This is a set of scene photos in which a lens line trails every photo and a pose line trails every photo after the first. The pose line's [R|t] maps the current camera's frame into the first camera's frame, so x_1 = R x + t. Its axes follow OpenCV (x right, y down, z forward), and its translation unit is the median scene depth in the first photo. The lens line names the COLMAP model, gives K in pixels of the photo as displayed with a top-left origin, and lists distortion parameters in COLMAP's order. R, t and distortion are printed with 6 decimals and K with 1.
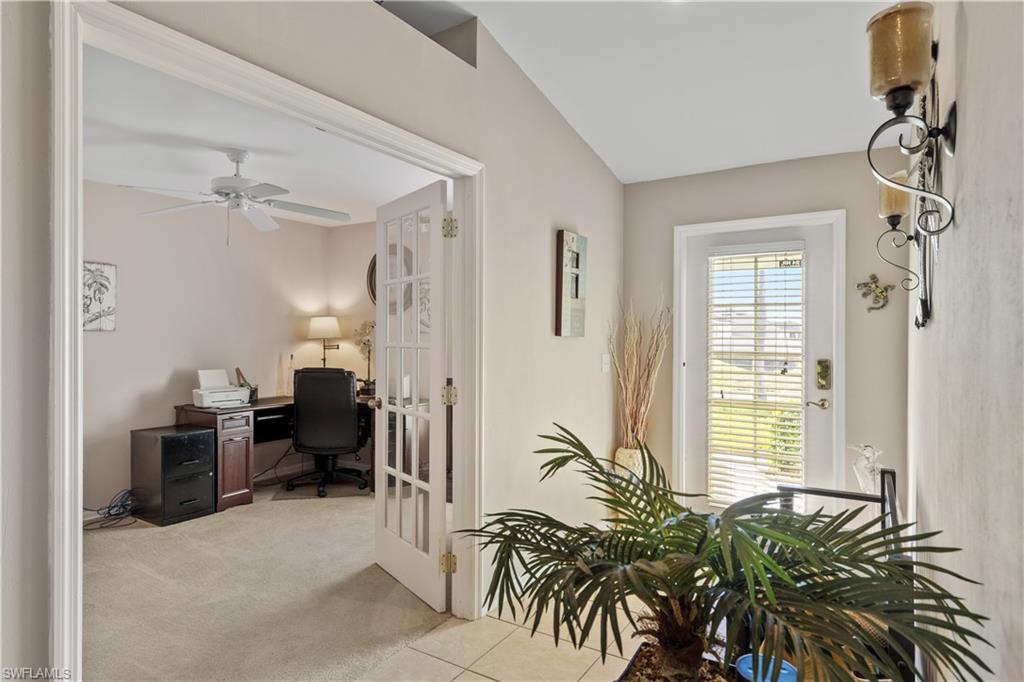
lens RADIAL K [[581.1, 0, 511.6], [0, 581.1, 335.3], [0, 0, 1]] dist [0.004631, 0.000212]
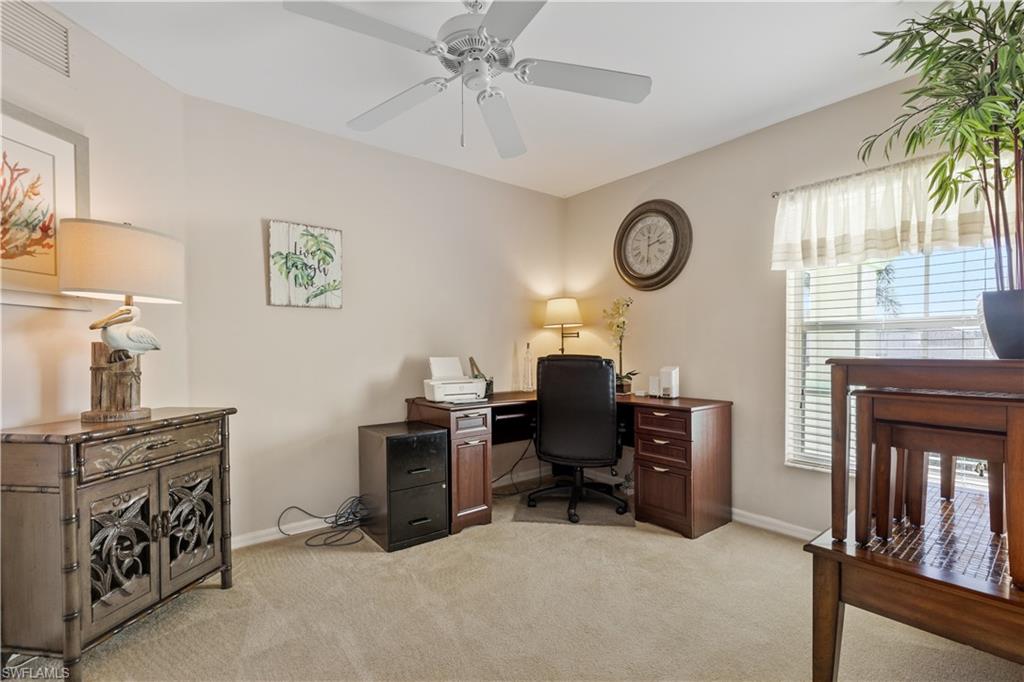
lens RADIAL K [[464.4, 0, 513.7], [0, 464.4, 360.3], [0, 0, 1]] dist [0.009343, -0.001786]
pose [[0.944758, 0.001692, -0.327765, -0.202559], [0.006805, 0.999670, 0.024776, 0.048612], [0.327699, -0.025638, 0.944434, 0.403086]]
